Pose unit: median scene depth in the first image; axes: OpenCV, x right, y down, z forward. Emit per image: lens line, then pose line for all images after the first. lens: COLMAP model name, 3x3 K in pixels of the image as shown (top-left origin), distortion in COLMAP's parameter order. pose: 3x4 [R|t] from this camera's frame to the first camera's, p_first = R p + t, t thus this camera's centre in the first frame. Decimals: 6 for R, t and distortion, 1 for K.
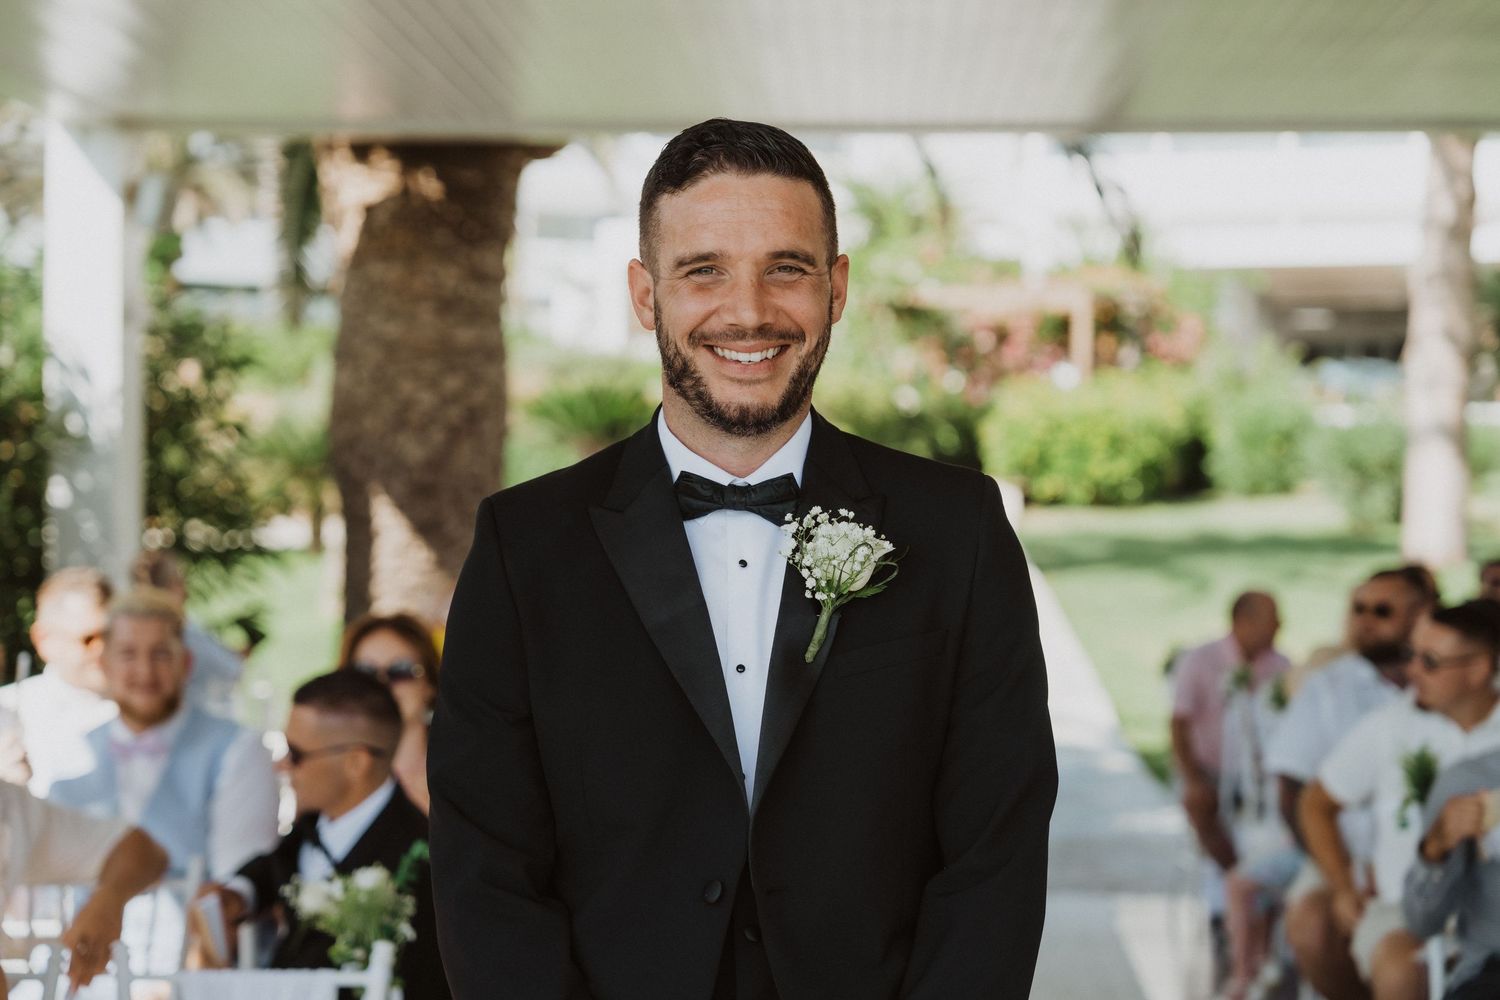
lens RADIAL K [[2674.1, 0, 750.0], [0, 2674.1, 500.0], [0, 0, 1]] dist [0.005717, 0.028847]
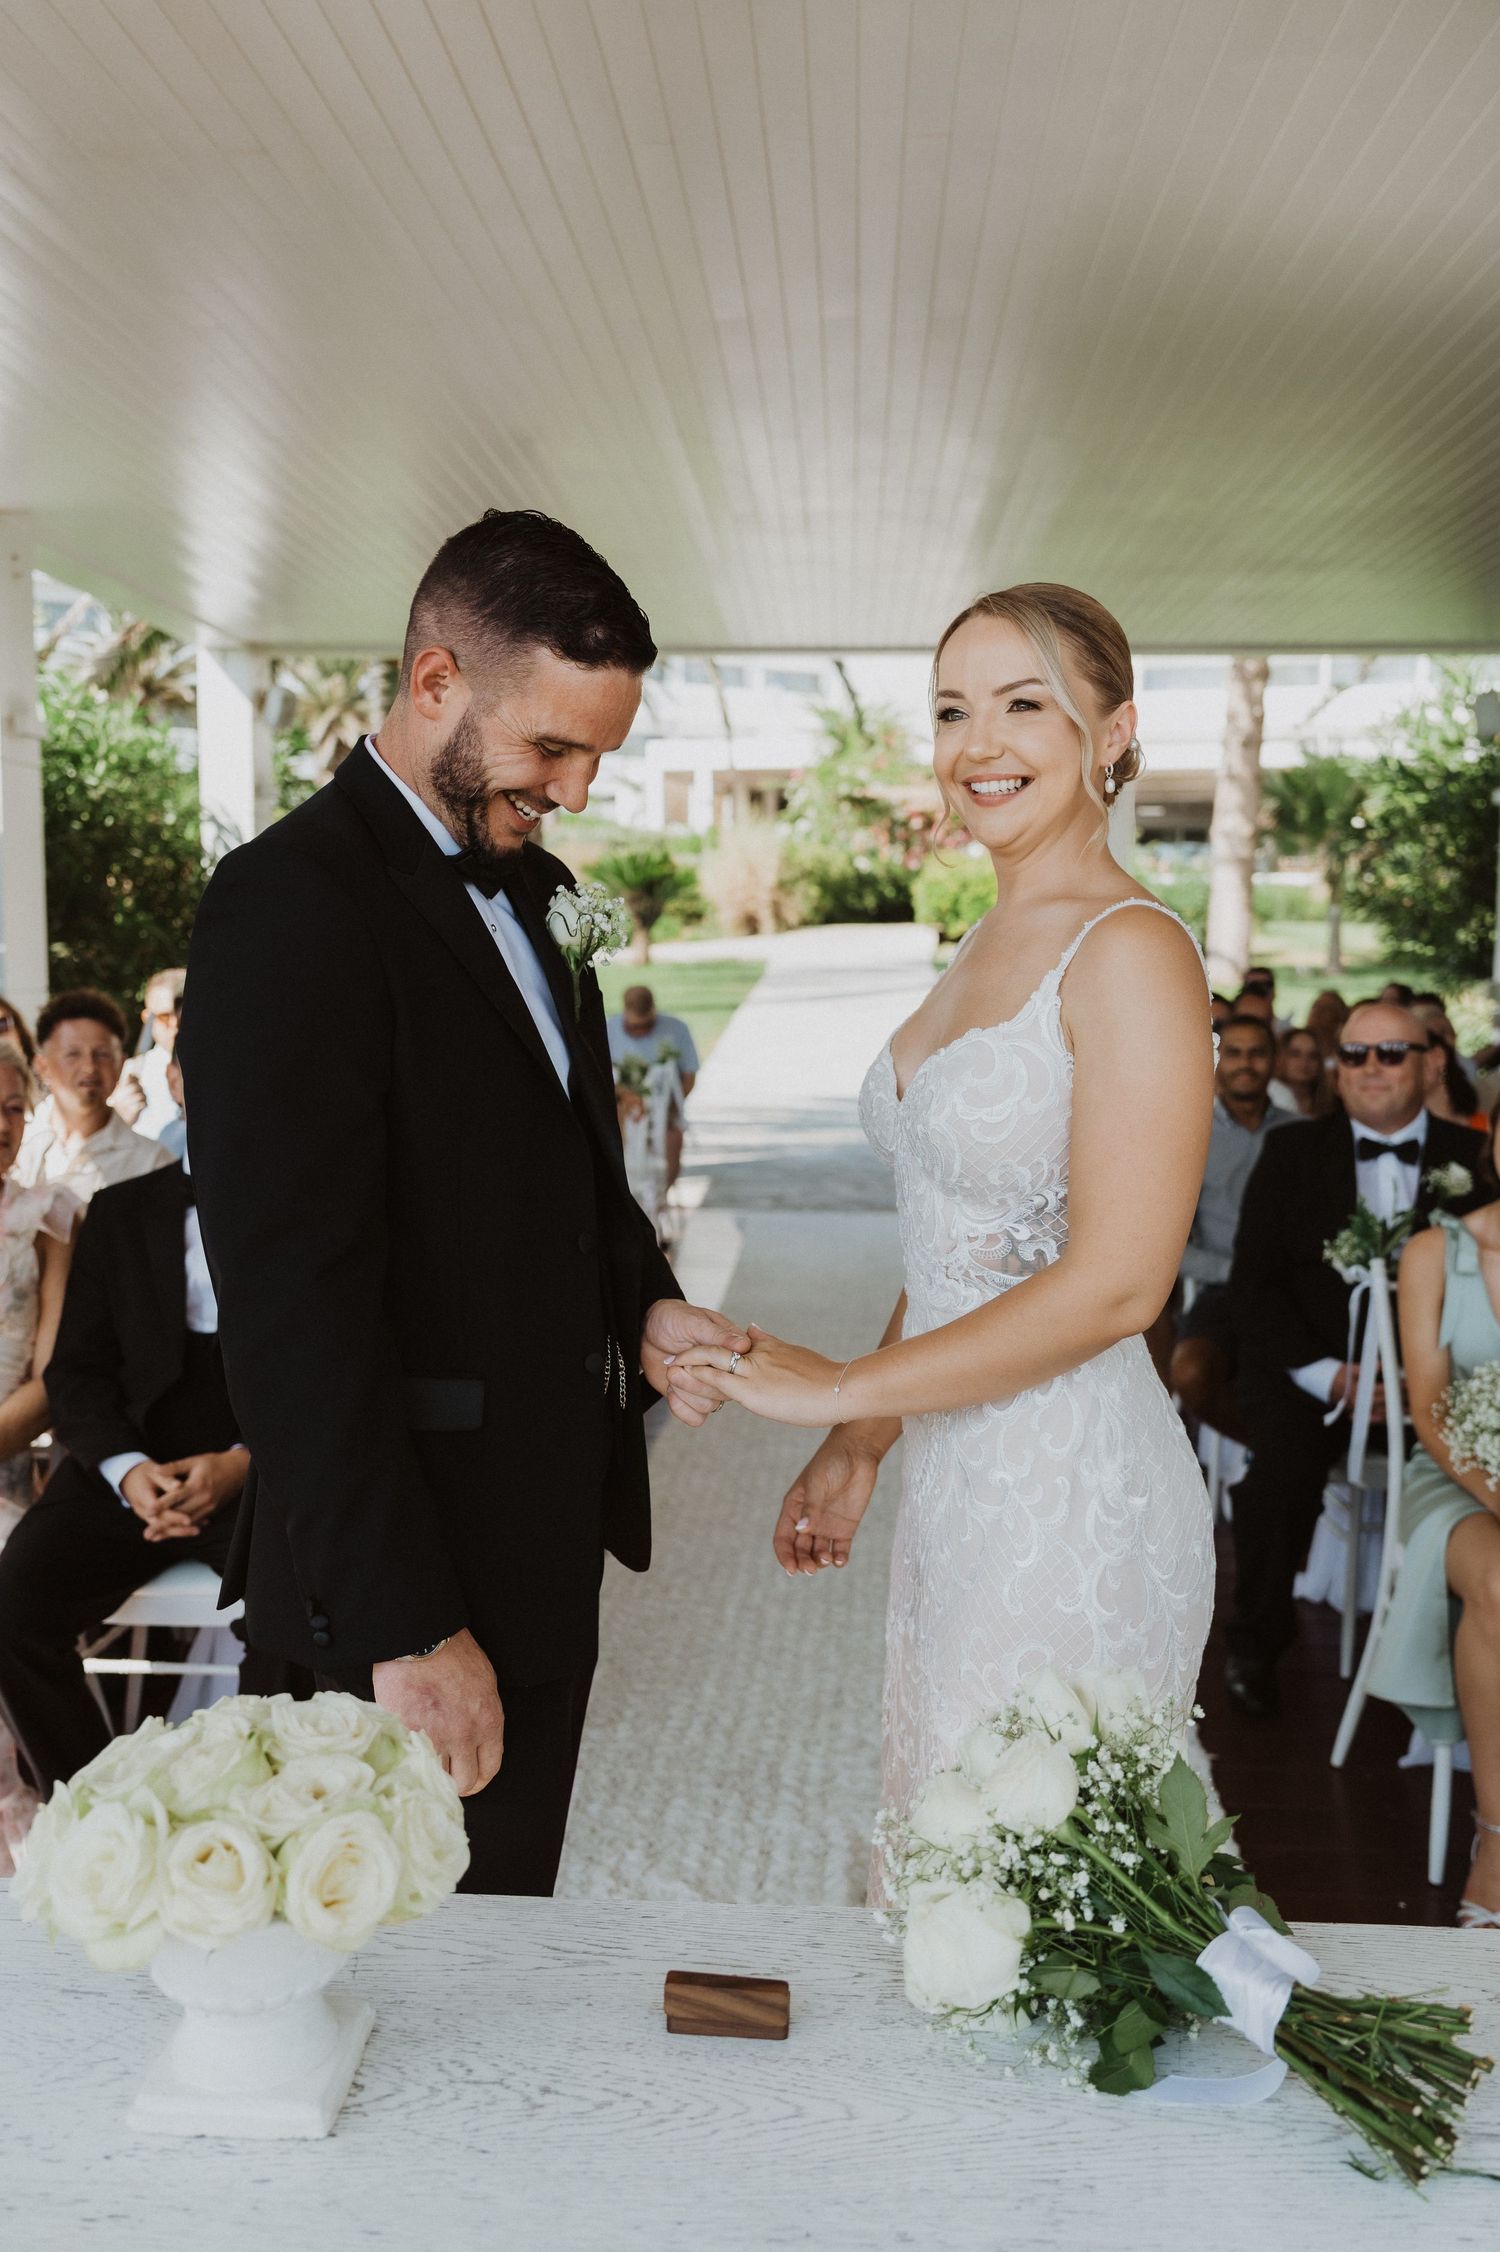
lens RADIAL K [[1849.8, 0, 726.7], [0, 1849.8, 1124.2], [0, 0, 1]] dist [-0.005200, 0.003800]
pose [[0.999836, 0.004899, -0.017444, 0.018691], [-0.003148, 0.995083, 0.098998, 0.005132], [0.017844, -0.098927, 0.994935, 0.037443]]
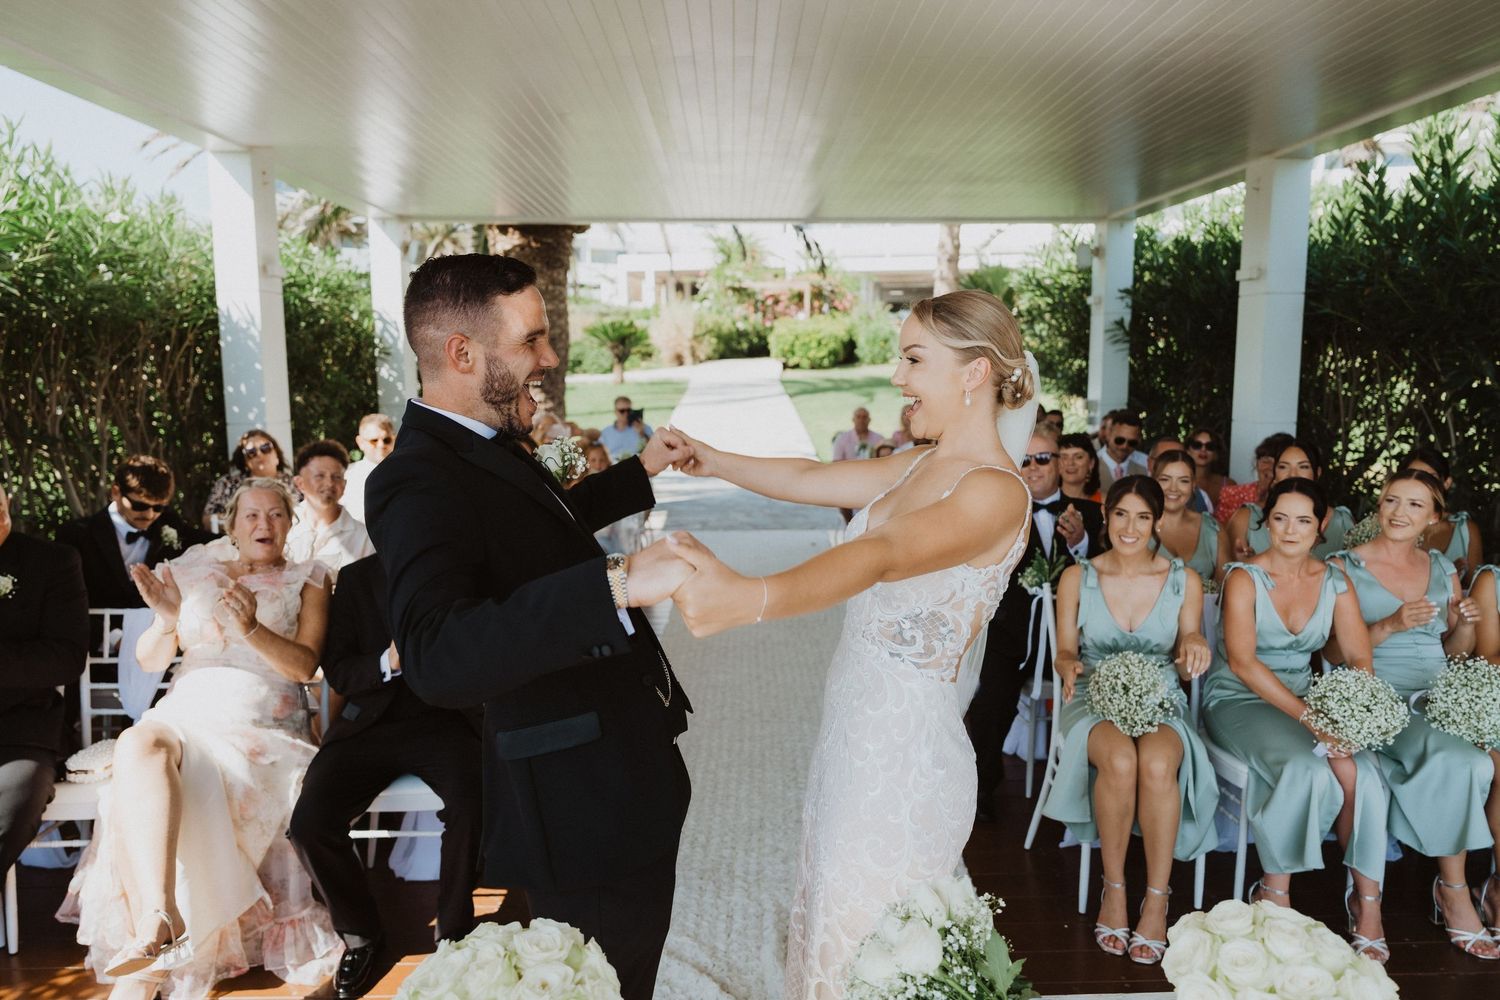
lens RADIAL K [[1022.9, 0, 750.0], [0, 1022.9, 500.0], [0, 0, 1]] dist [-0.007600, 0.005424]
pose [[0.997793, -0.015333, 0.064604, 0.010938], [0.006636, 0.991129, 0.132740, -0.008008], [-0.066066, -0.132019, 0.989043, 0.037120]]
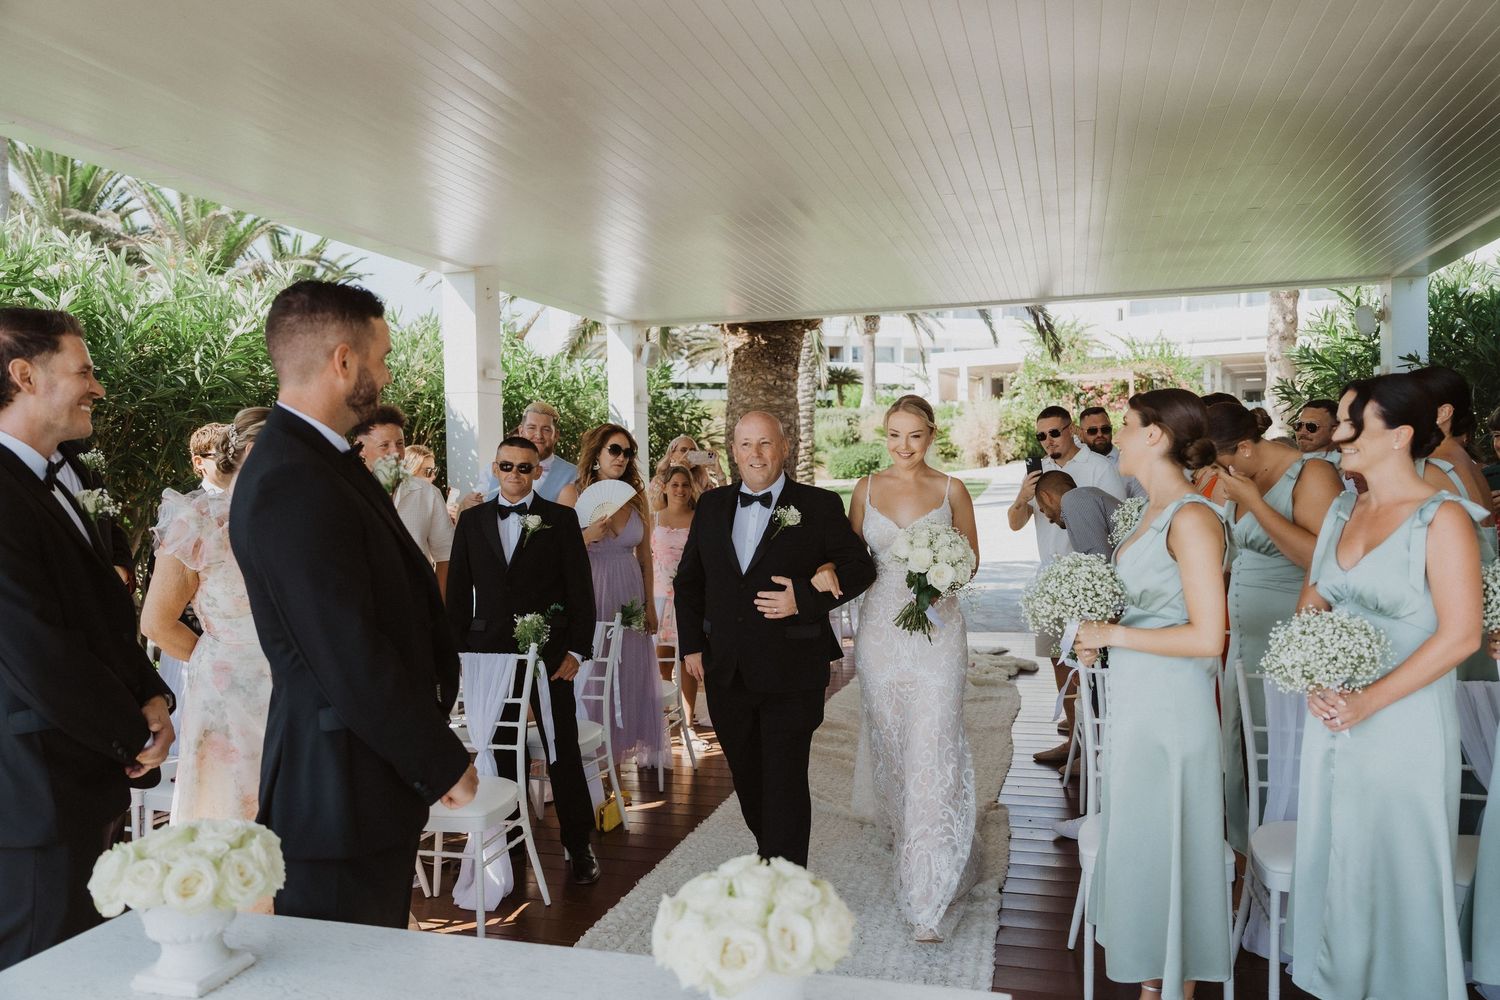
lens RADIAL K [[1103.9, 0, 750.0], [0, 1103.9, 500.0], [0, 0, 1]] dist [0.001895, 0.003922]
pose [[0.971650, -0.018134, -0.235727, 0.088604], [0.024424, 0.999419, 0.023789, 0.002952], [0.235159, -0.028872, 0.971528, 0.010354]]
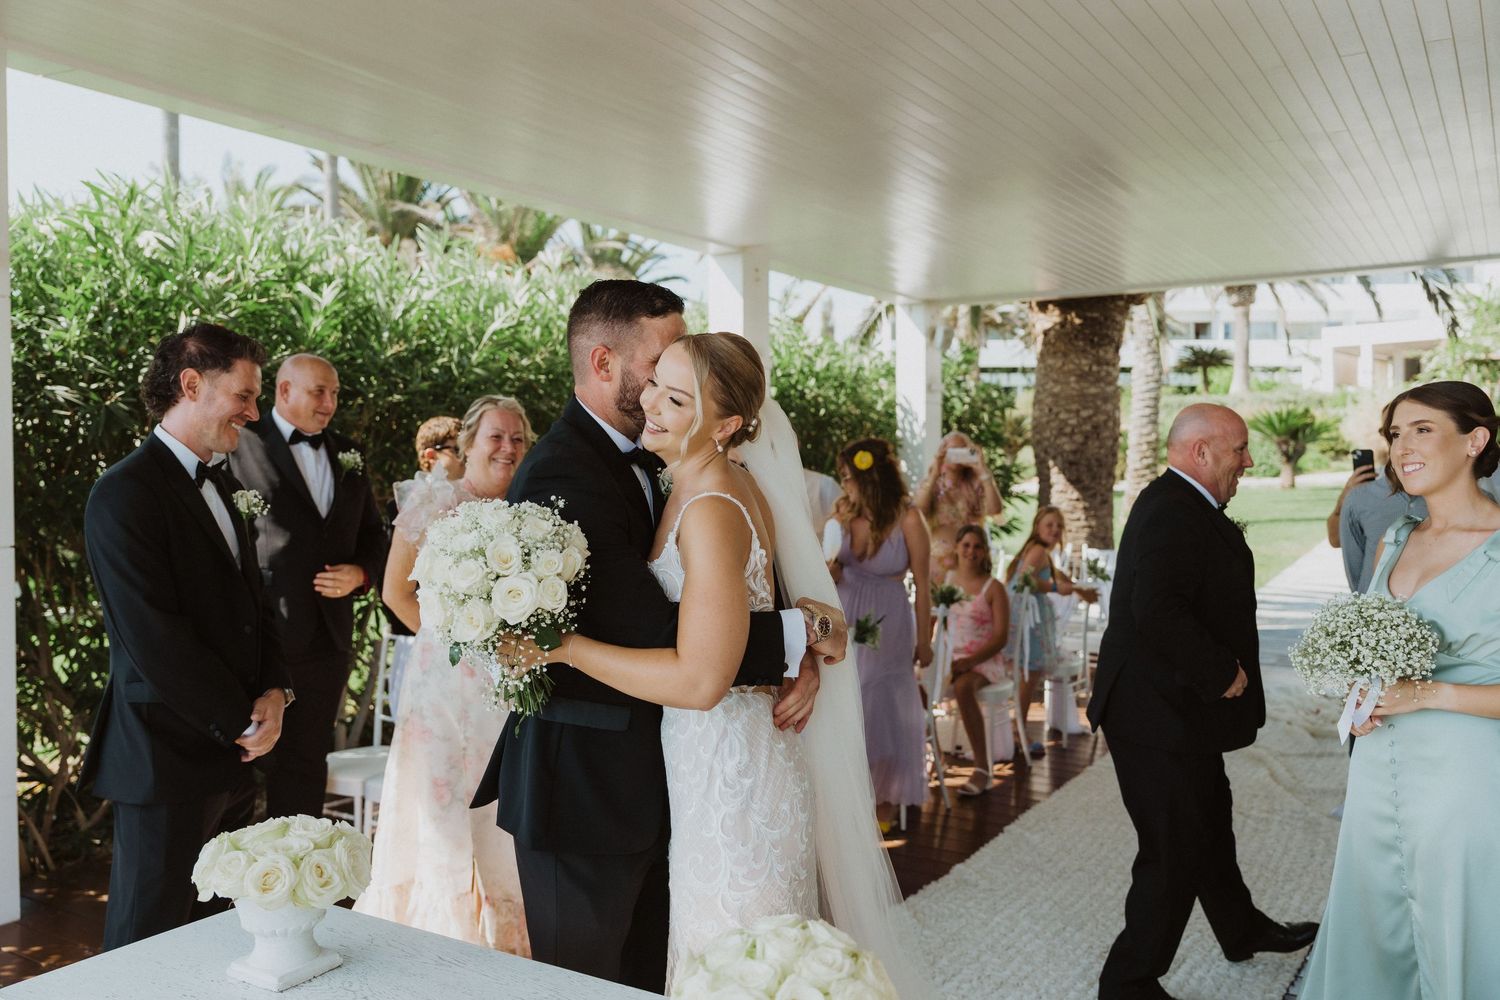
lens RADIAL K [[1227.5, 0, 750.0], [0, 1227.5, 500.0], [0, 0, 1]] dist [0.007343, 0.002674]
pose [[0.870696, 0.002724, -0.491814, 0.112938], [0.008875, 0.999735, 0.021250, 0.001709], [0.491741, -0.022867, 0.870441, 0.020094]]
